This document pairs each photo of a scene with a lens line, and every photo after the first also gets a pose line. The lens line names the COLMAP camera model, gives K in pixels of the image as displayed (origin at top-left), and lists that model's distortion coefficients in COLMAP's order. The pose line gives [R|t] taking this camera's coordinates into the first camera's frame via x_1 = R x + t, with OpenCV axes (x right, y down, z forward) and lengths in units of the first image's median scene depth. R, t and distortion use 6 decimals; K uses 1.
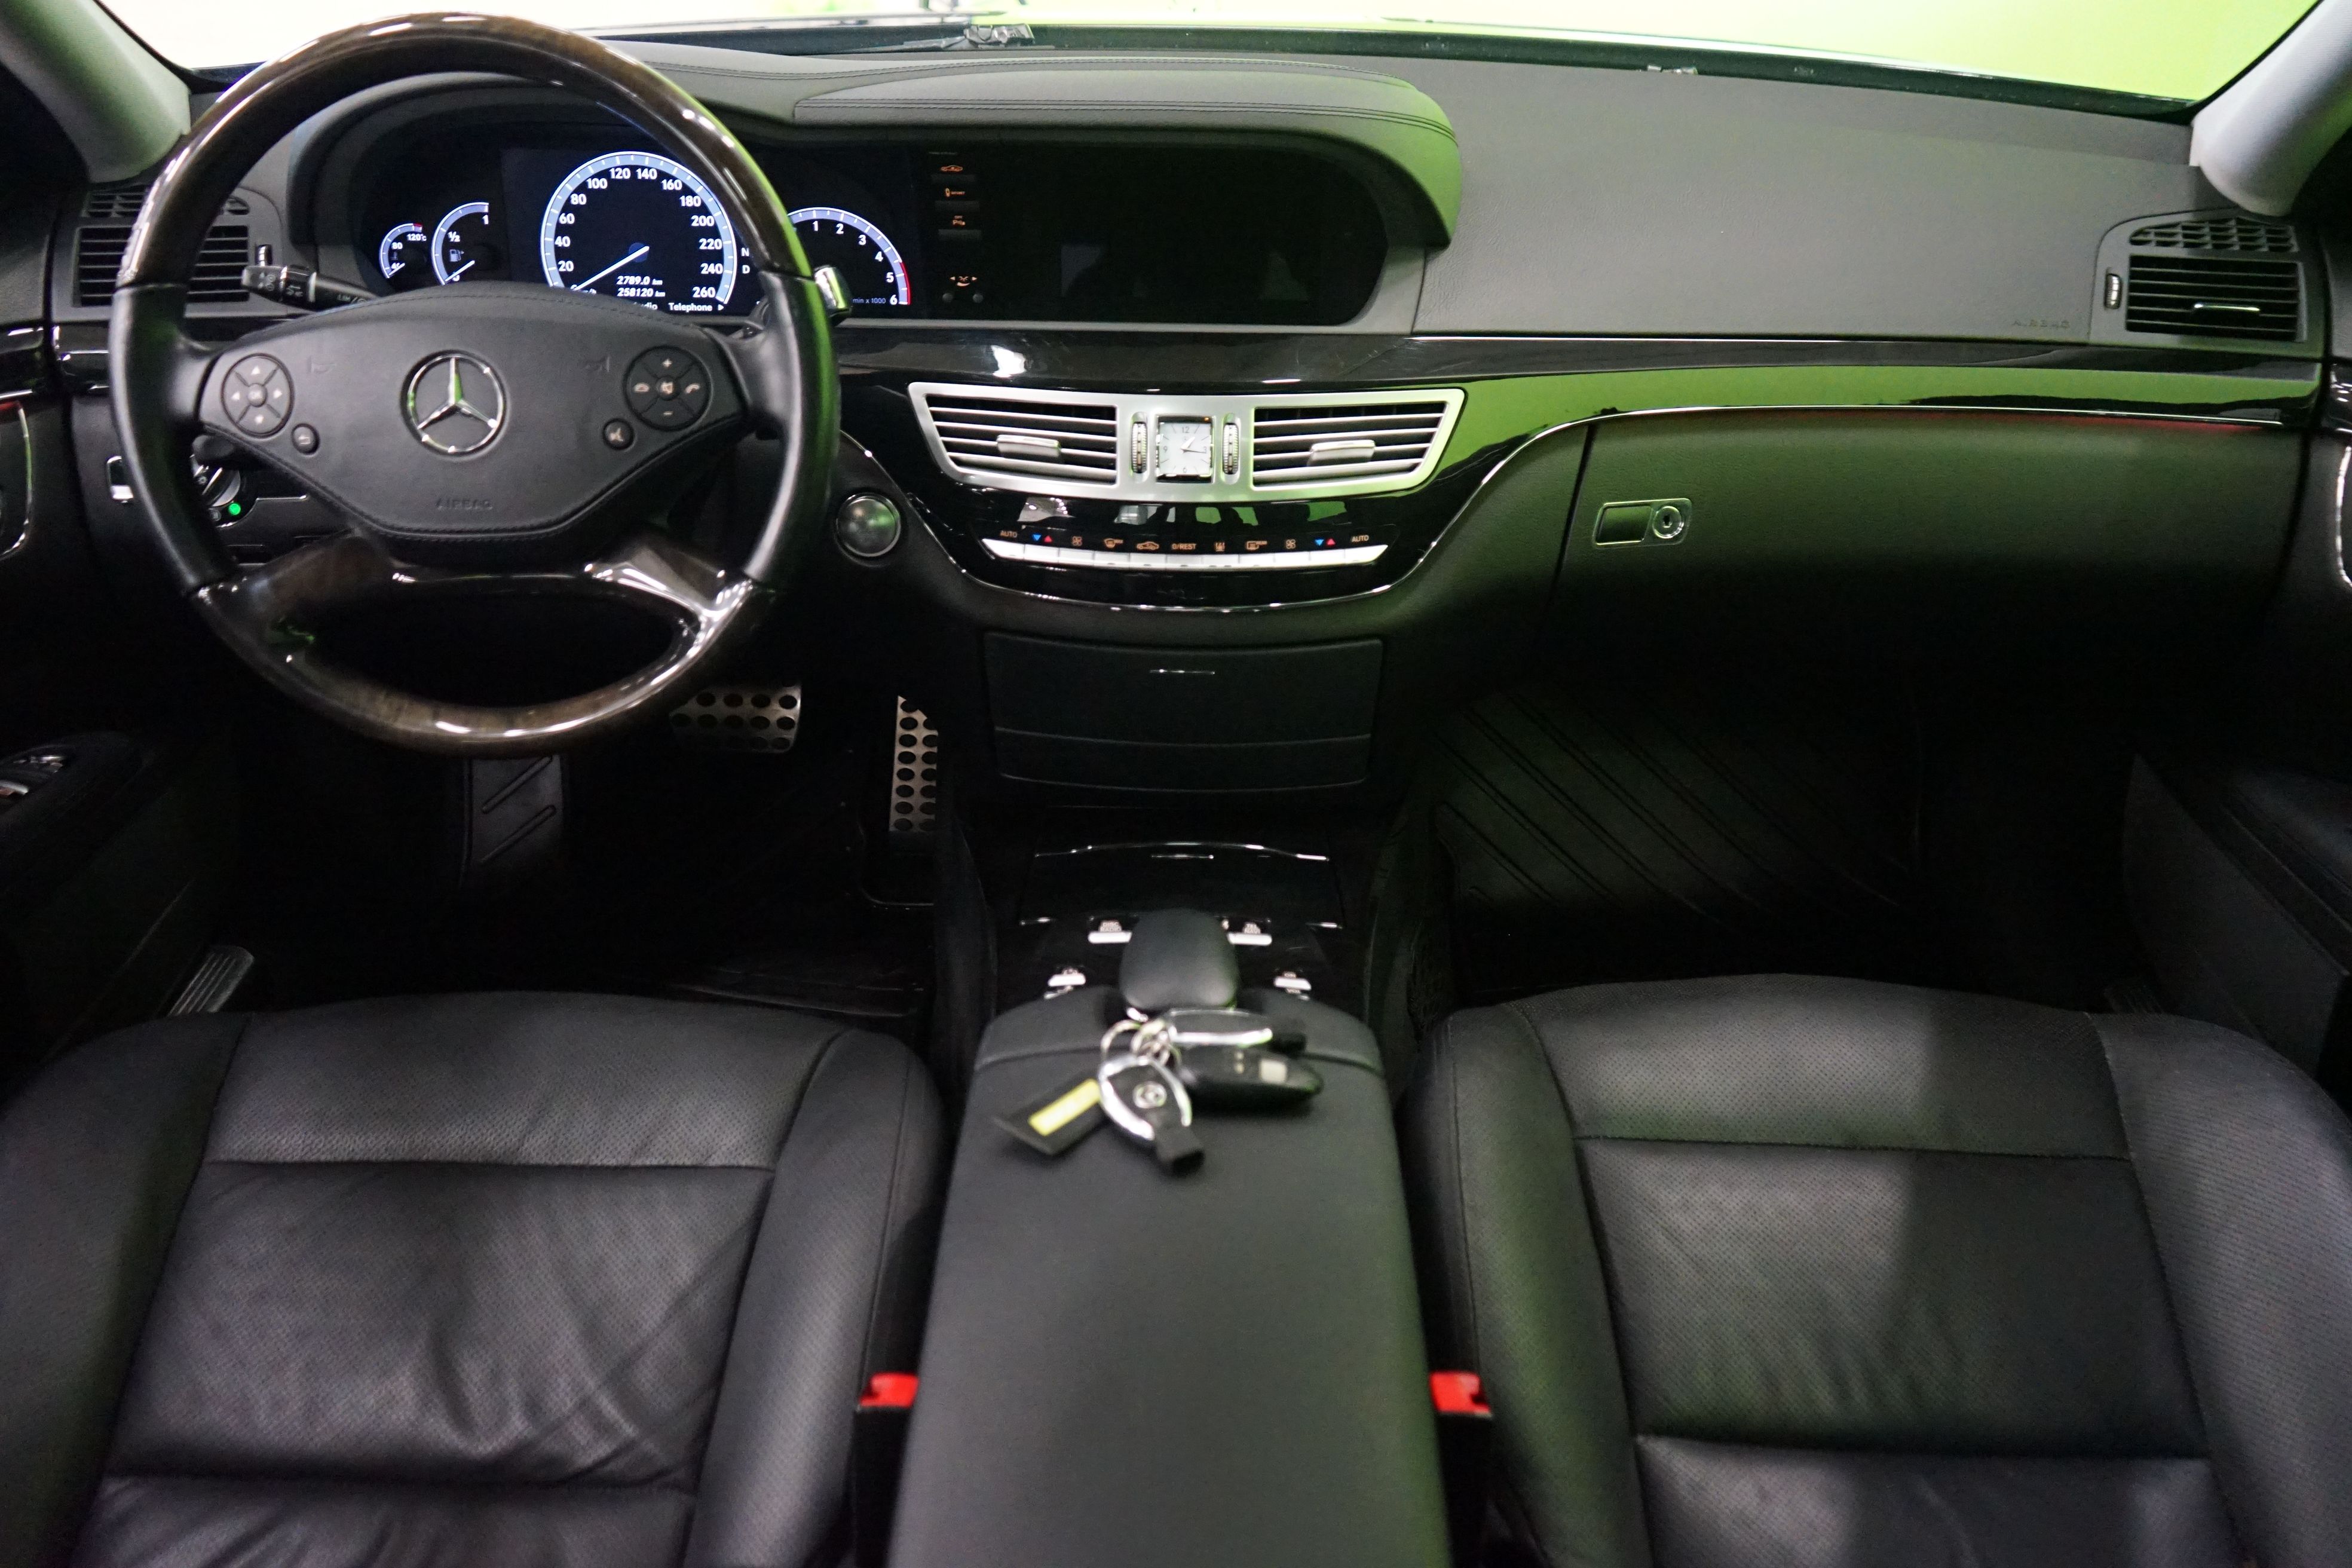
lens RADIAL K [[1890.2, 0, 1178.2], [0, 1890.2, 783.6], [0, 0, 1]] dist [-0.012140, 0.019892]
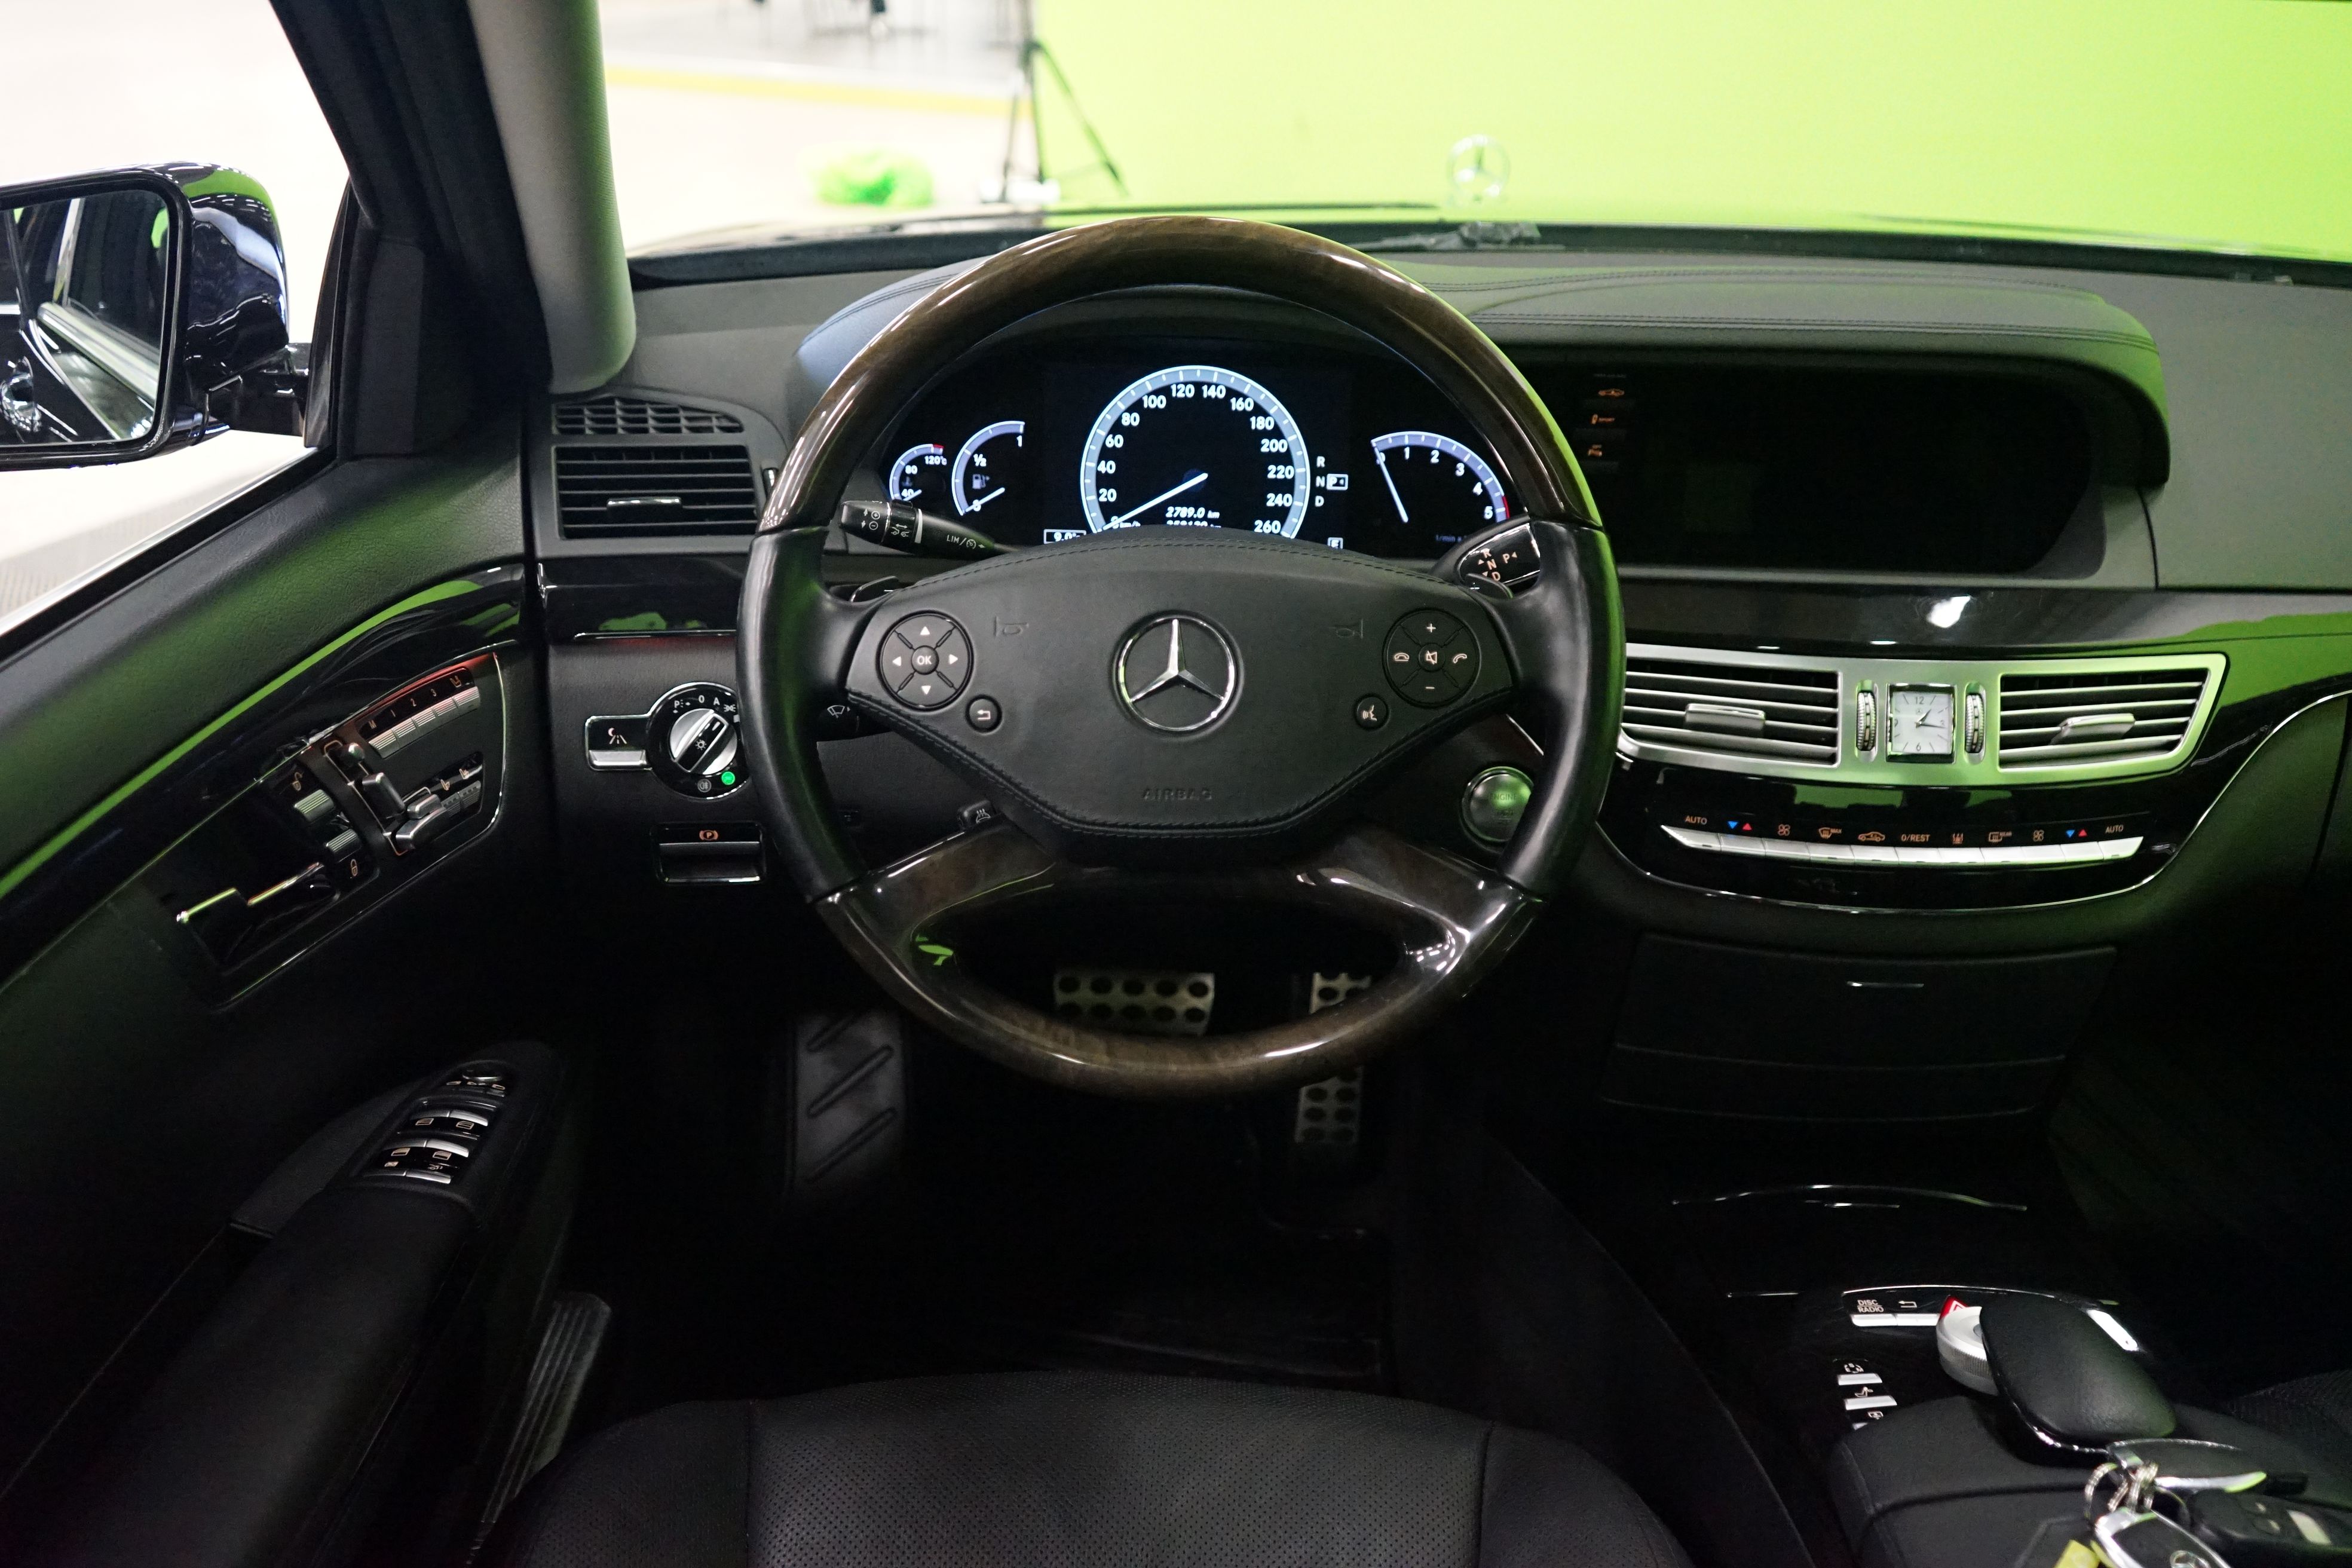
lens RADIAL K [[2108.8, 0, 1175.3], [0, 2108.8, 783.1], [0, 0, 1]] dist [-0.008263, 0.034452]
pose [[0.999811, 0.007973, 0.017719, -0.335999], [-0.005967, 0.993856, -0.110522, -0.044010], [-0.018491, 0.110396, 0.993716, 0.076479]]
